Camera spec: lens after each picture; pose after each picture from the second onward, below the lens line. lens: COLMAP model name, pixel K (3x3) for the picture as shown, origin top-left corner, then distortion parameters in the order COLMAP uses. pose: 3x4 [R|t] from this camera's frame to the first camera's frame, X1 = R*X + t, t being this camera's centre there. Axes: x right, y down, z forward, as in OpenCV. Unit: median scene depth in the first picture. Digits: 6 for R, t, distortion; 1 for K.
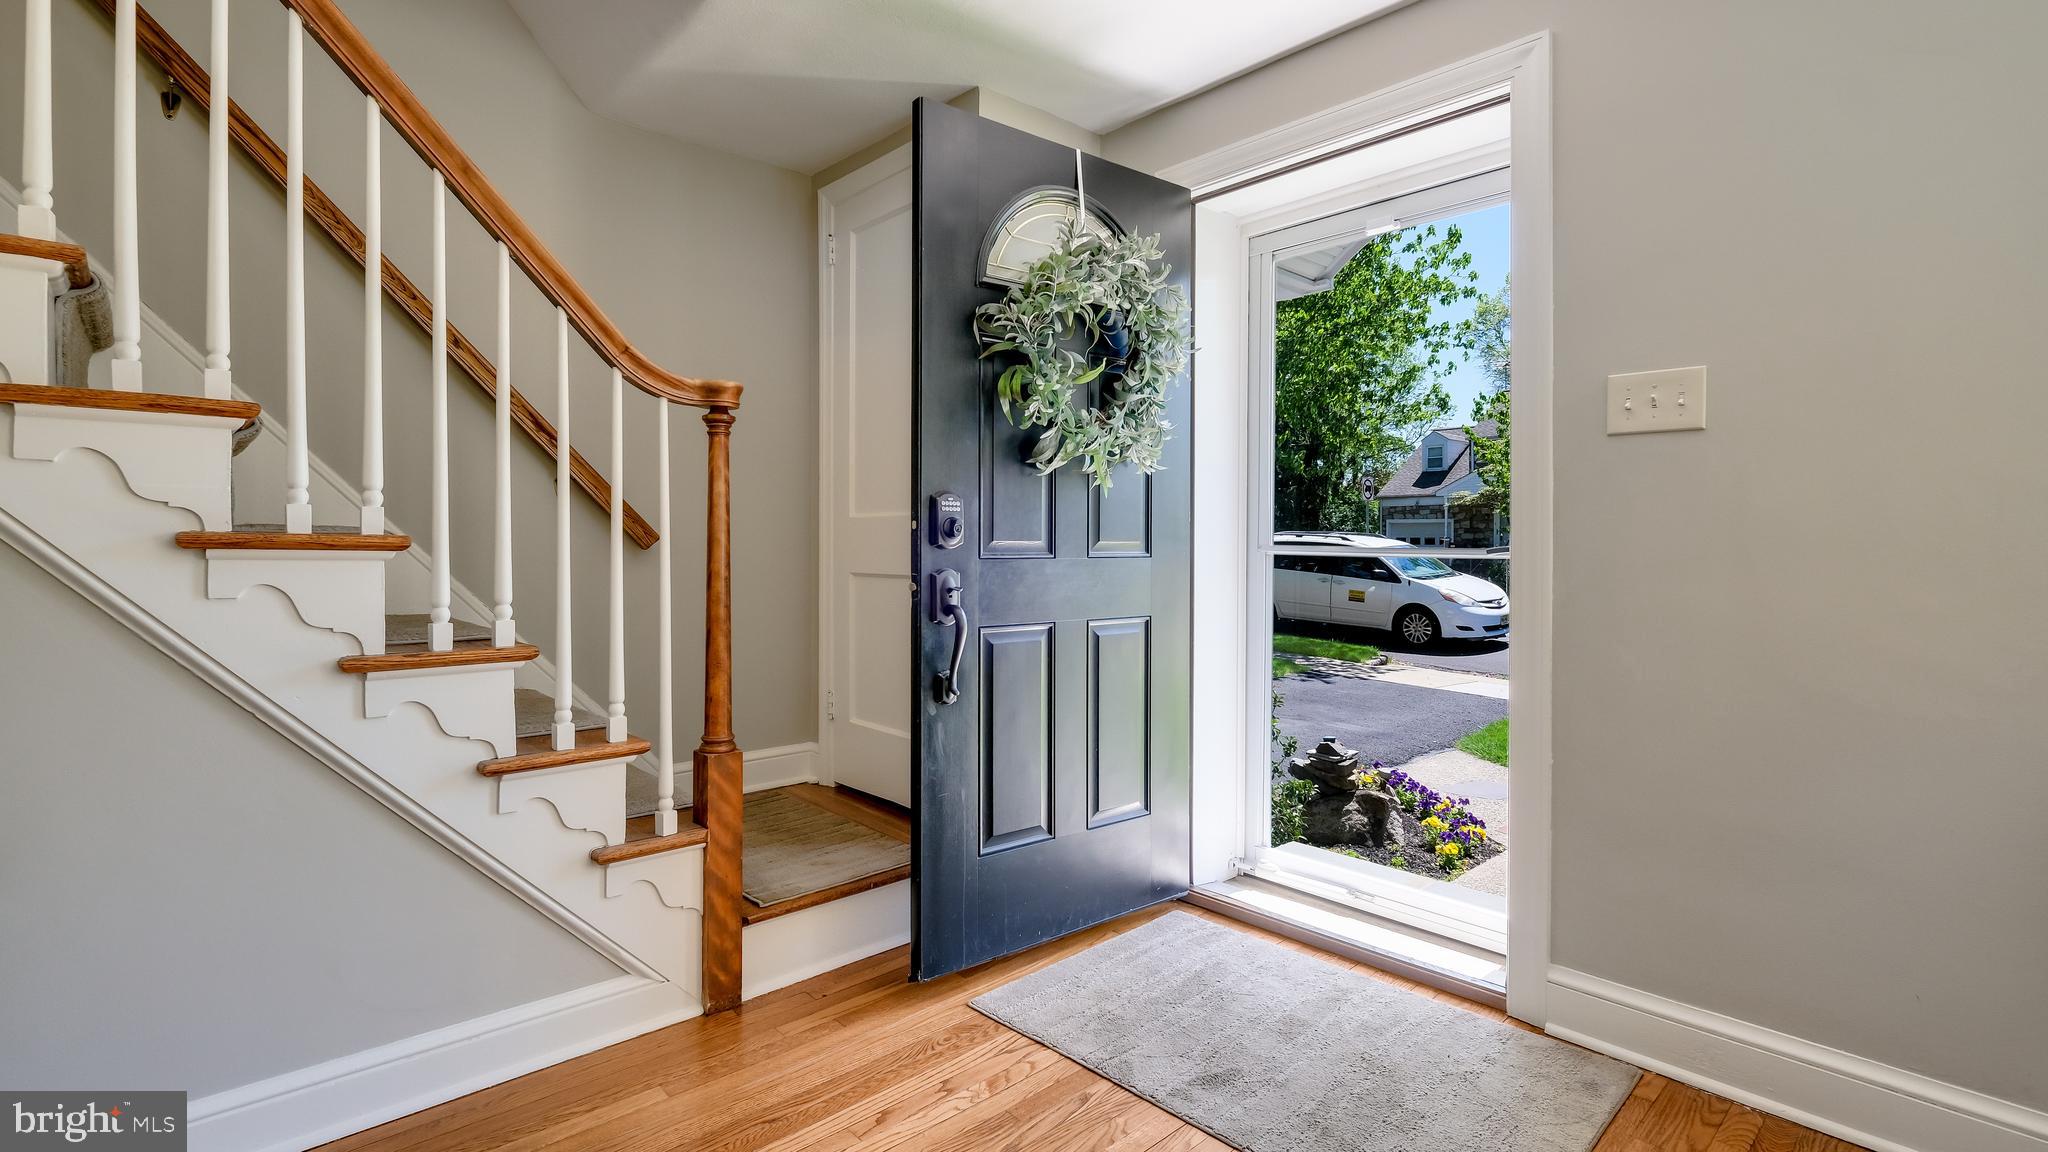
lens RADIAL K [[946.7, 0, 1044.4], [0, 946.7, 544.3], [0, 0, 1]] dist [-0.008704, 0.000201]
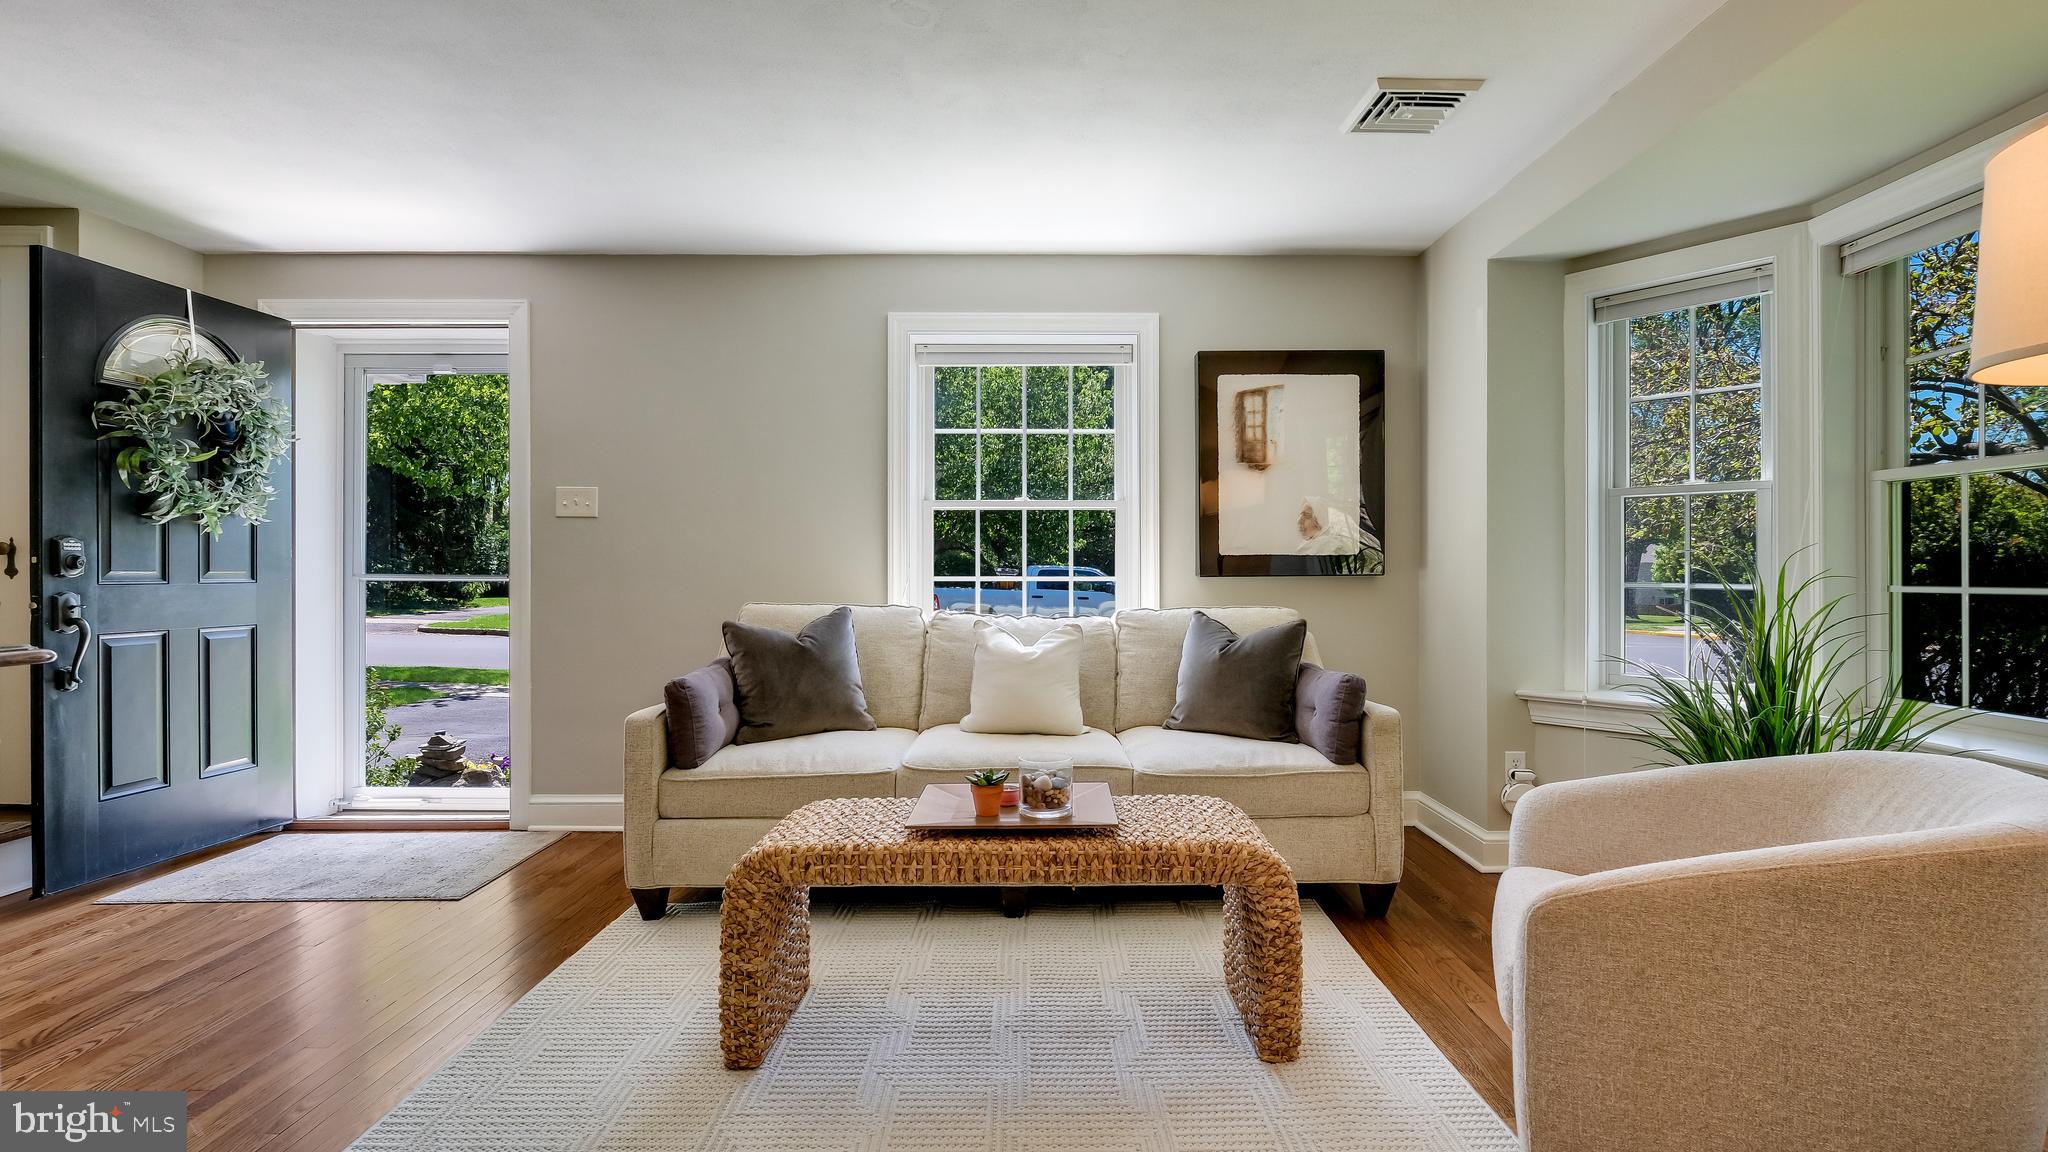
lens RADIAL K [[932.2, 0, 1024.0], [0, 932.2, 576.0], [0, 0, 1]] dist [-0.002705, -0.000316]
pose [[0.688516, -0.005548, 0.725200, -0.118554], [0.002753, 0.999984, 0.005036, -0.000198], [-0.725216, -0.001471, 0.688520, -0.881993]]
